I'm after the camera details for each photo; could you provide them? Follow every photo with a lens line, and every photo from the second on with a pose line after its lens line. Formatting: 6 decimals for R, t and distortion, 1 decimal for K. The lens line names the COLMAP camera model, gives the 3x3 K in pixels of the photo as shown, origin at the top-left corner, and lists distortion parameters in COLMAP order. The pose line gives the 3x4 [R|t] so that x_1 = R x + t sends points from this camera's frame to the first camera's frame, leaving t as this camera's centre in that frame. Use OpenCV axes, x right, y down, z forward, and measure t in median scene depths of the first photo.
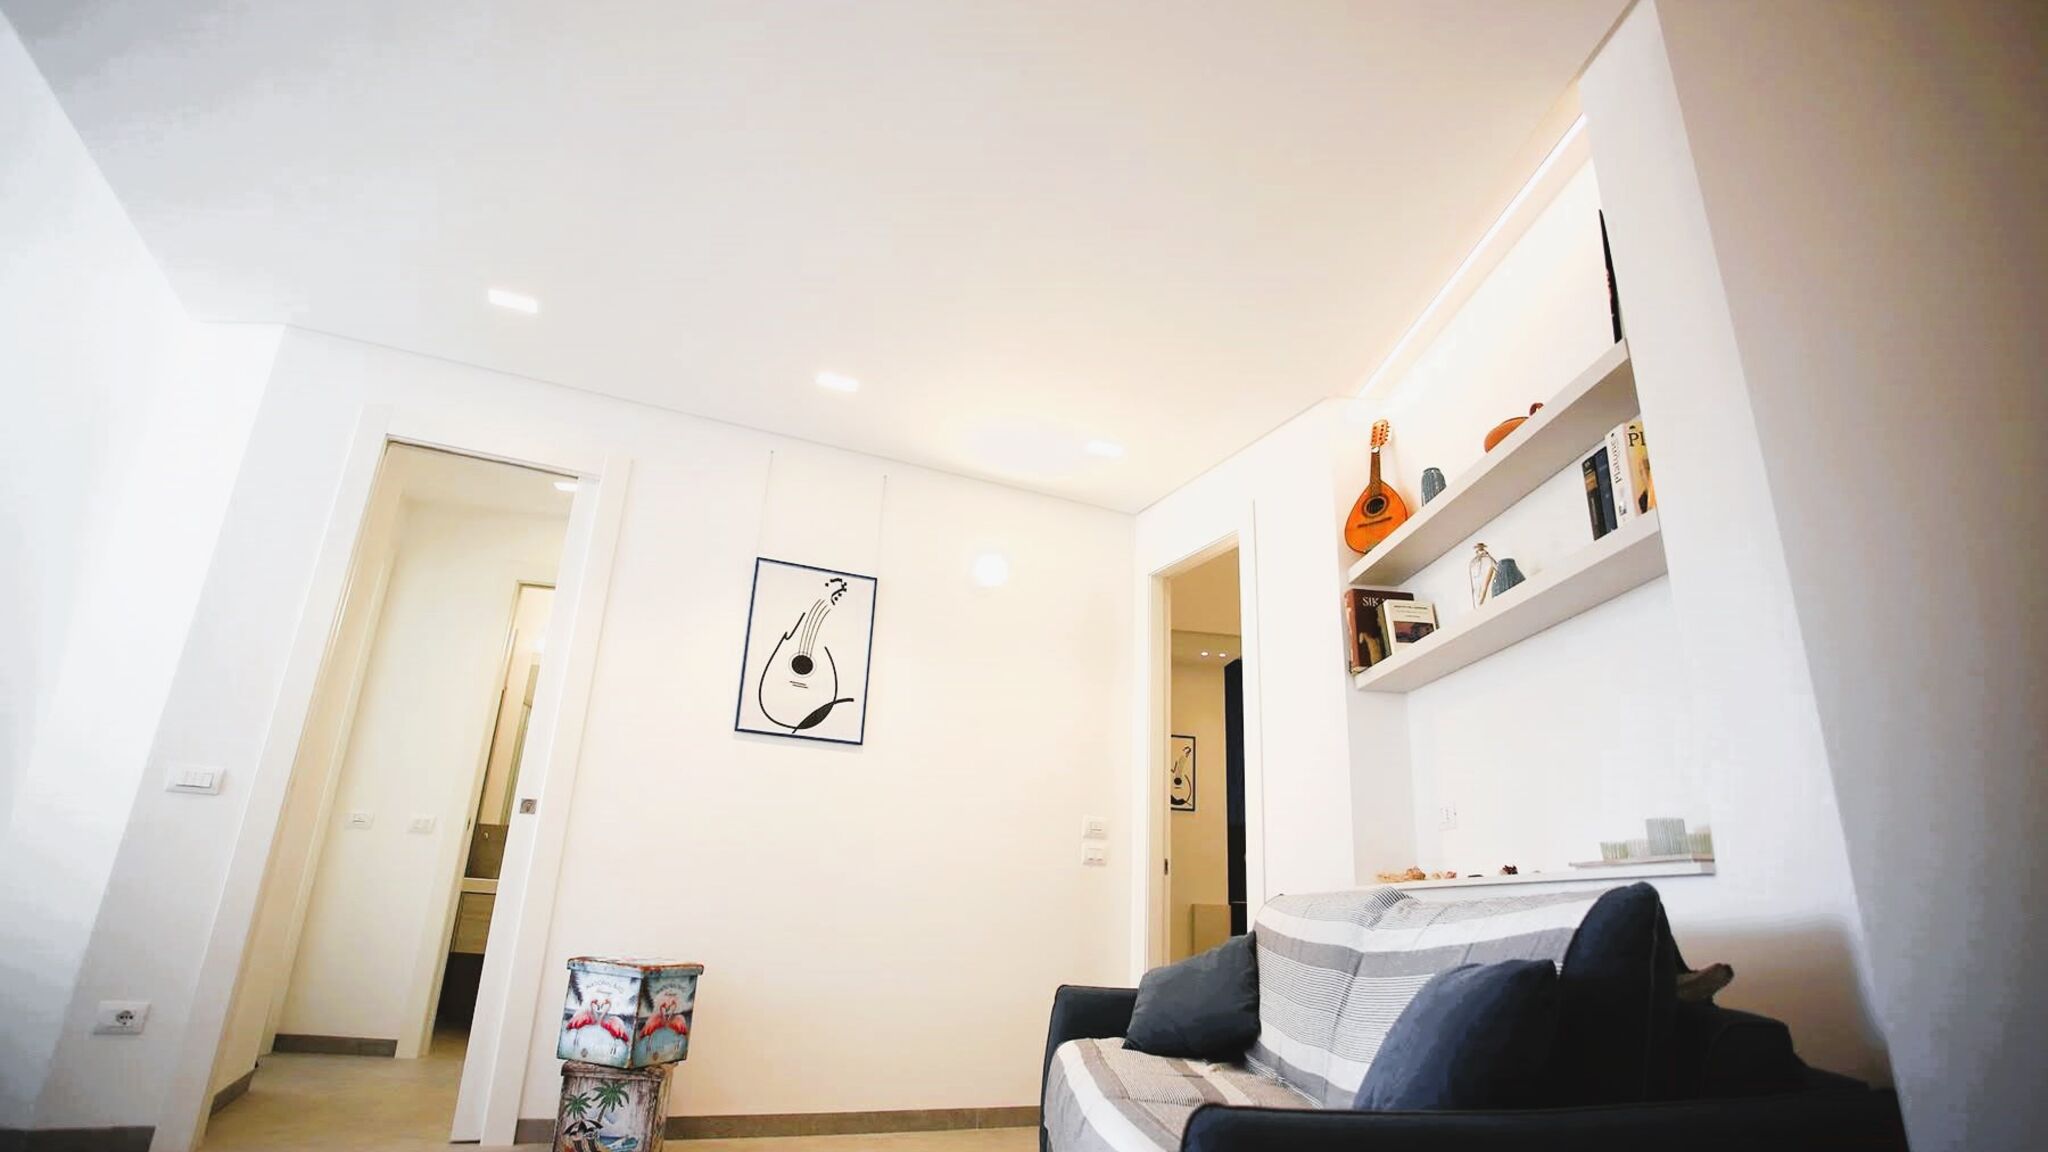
lens RADIAL K [[1017.8, 0, 1018.5], [0, 1017.8, 565.2], [0, 0, 1]] dist [-0.046195, 0.000390]
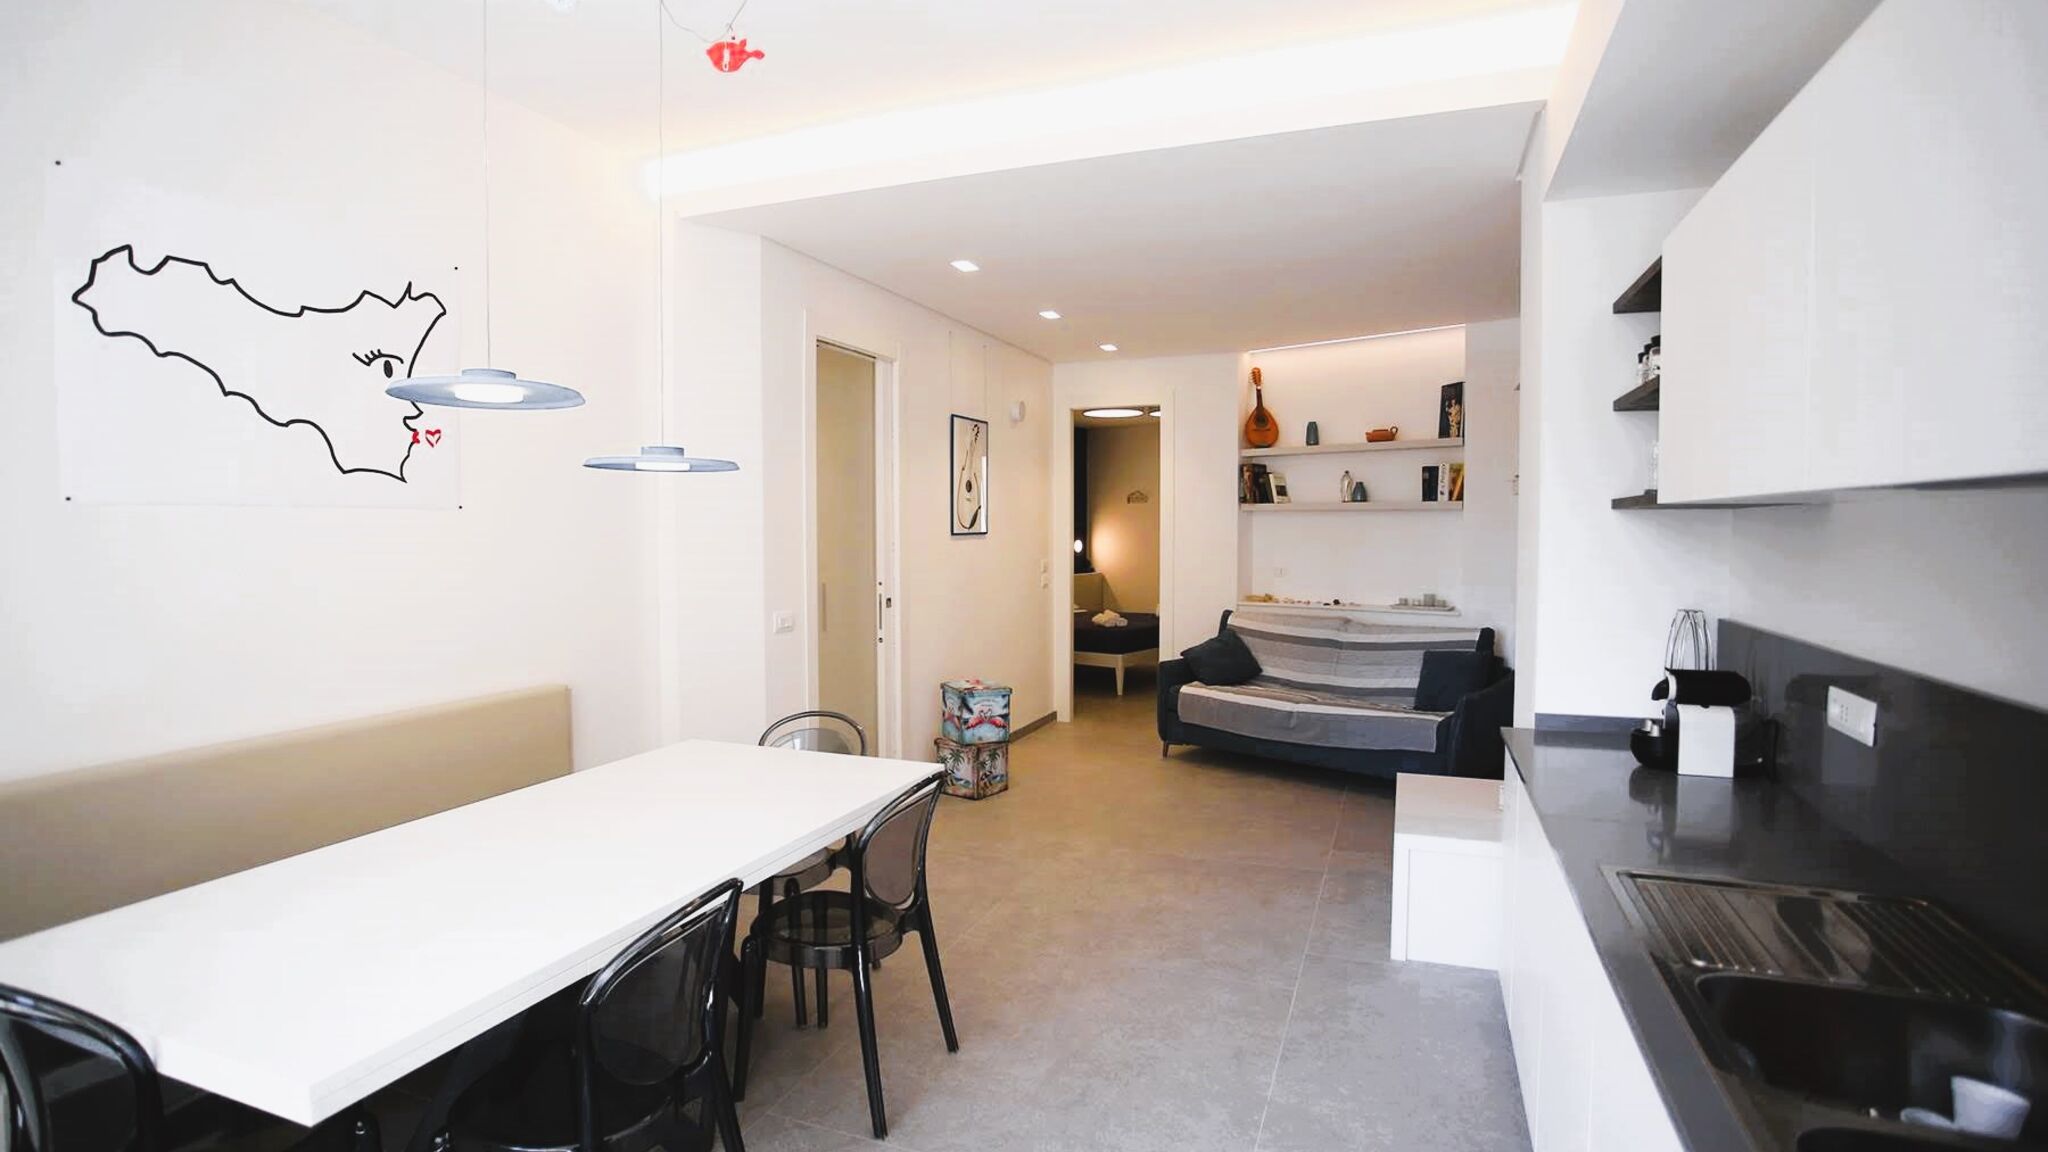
lens RADIAL K [[1017.8, 0, 1018.5], [0, 1017.8, 565.2], [0, 0, 1]] dist [-0.046195, 0.000390]
pose [[0.733008, -0.066499, 0.676962, -1.394357], [-0.201420, 0.929359, 0.309388, -0.322943], [-0.649715, -0.363138, 0.667834, -0.117583]]
